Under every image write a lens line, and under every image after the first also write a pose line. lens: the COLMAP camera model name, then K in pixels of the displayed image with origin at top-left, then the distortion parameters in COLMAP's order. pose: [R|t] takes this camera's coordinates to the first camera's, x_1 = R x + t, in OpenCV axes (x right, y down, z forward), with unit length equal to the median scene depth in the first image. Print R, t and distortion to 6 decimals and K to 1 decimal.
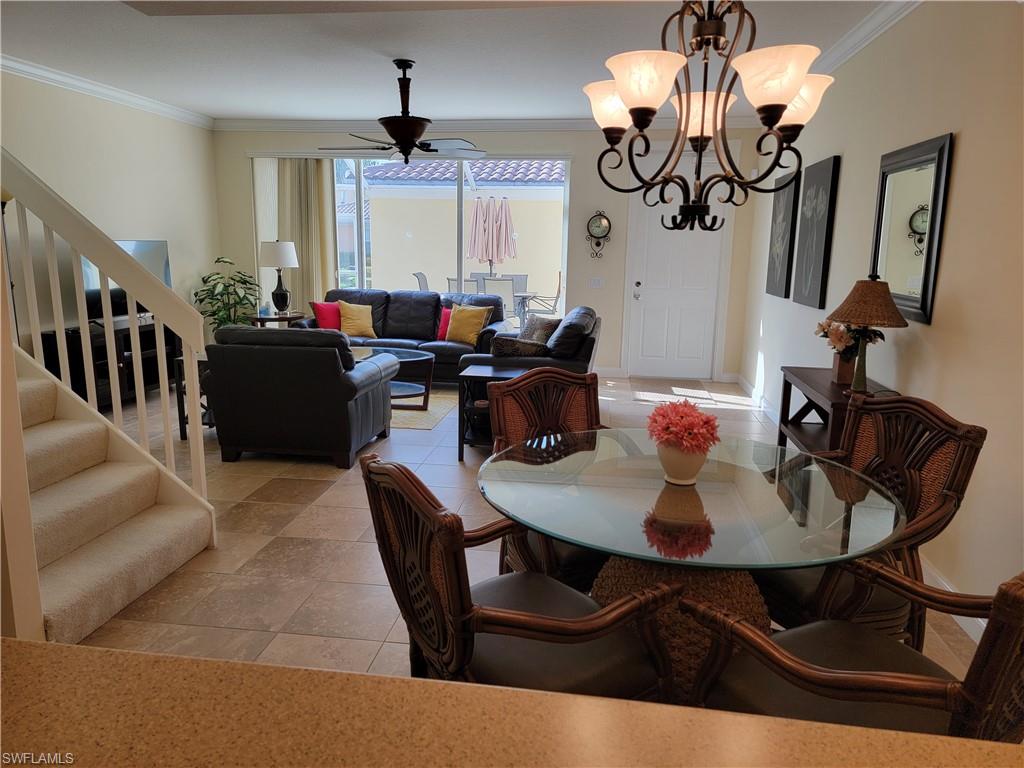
lens RADIAL K [[708.1, 0, 512.4], [0, 708.1, 380.2], [0, 0, 1]] dist [0.044516, -0.000596]
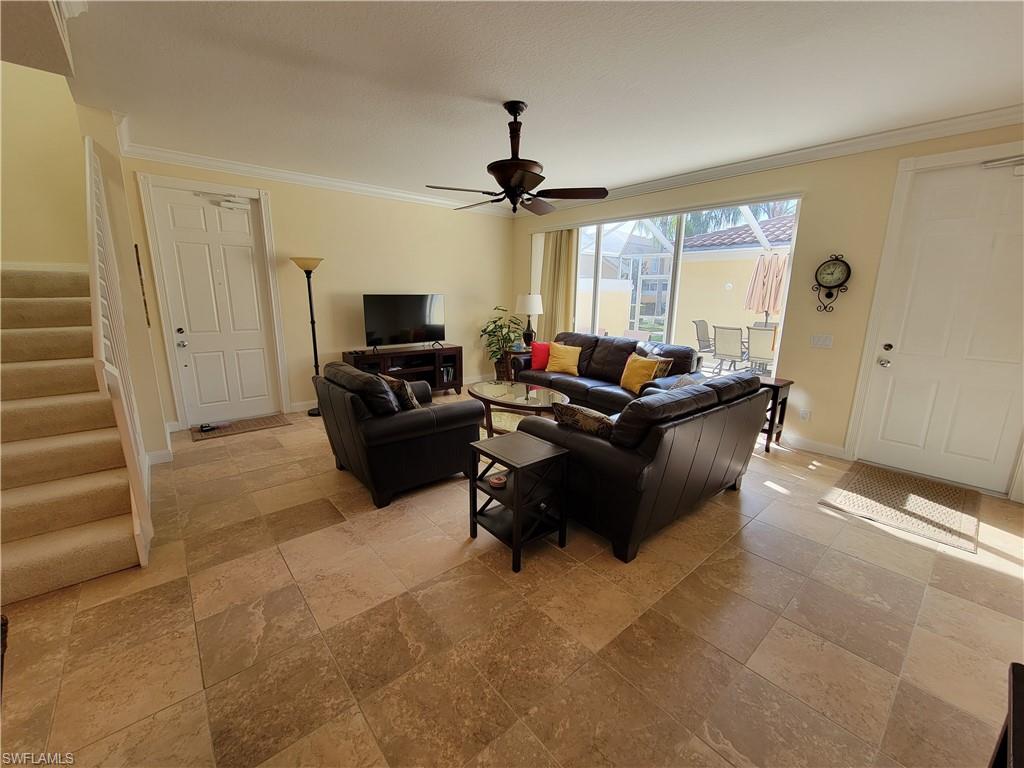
lens RADIAL K [[419.0, 0, 509.0], [0, 419.0, 383.7], [0, 0, 1]] dist [-0.001937, -0.000534]
pose [[0.745406, 0.134663, -0.652867, 0.176738], [-0.127498, 0.990103, 0.058652, -0.071679], [0.654304, 0.039519, 0.755198, 0.396335]]
